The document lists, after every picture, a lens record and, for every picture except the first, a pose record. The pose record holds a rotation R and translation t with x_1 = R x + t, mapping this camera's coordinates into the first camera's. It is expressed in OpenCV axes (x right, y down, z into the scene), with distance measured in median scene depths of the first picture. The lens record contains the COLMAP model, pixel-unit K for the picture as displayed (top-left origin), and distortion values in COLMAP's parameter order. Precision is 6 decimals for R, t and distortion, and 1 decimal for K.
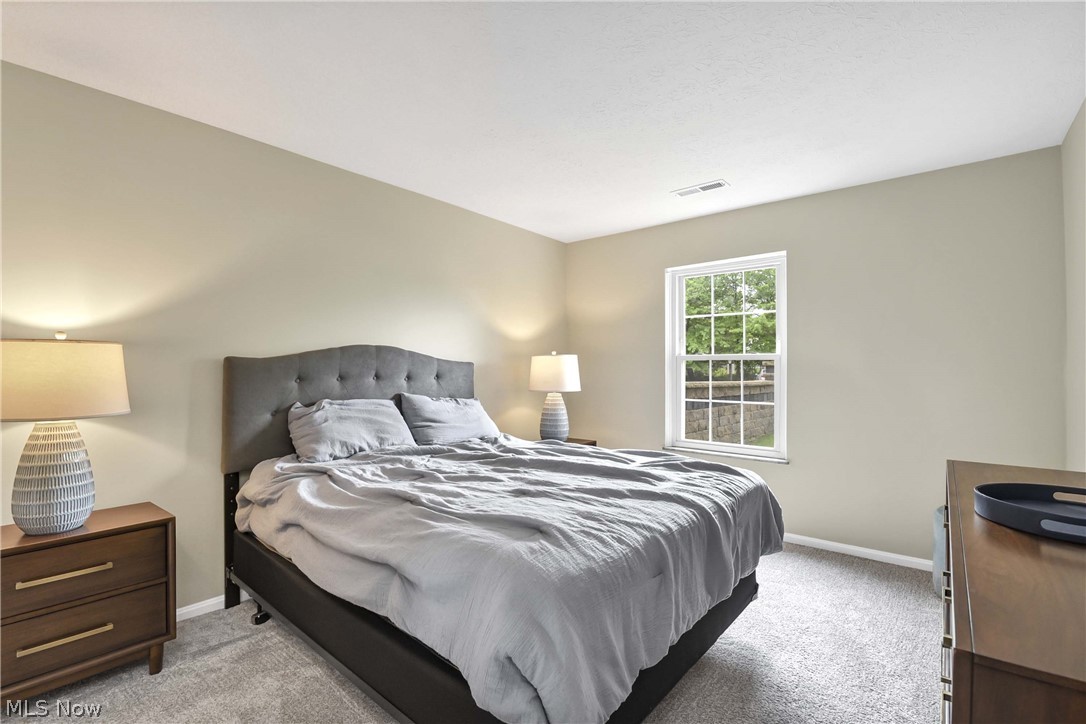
lens RADIAL K [[490.8, 0, 541.3], [0, 490.8, 359.9], [0, 0, 1]] dist [0.002332, -0.009255]
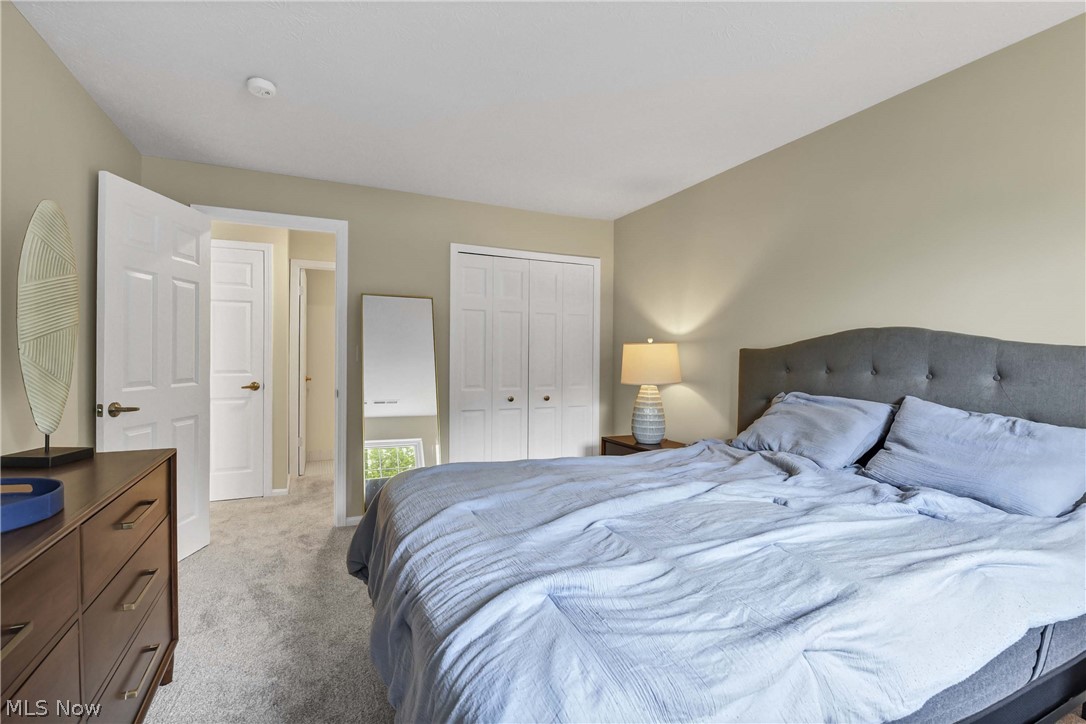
lens RADIAL K [[490.8, 0, 541.3], [0, 490.8, 359.9], [0, 0, 1]] dist [0.002332, -0.009255]
pose [[-0.377827, -0.005304, -0.925861, 0.519666], [0.010106, 0.999900, -0.009852, 0.017360], [0.925821, -0.013079, -0.377736, 0.751389]]
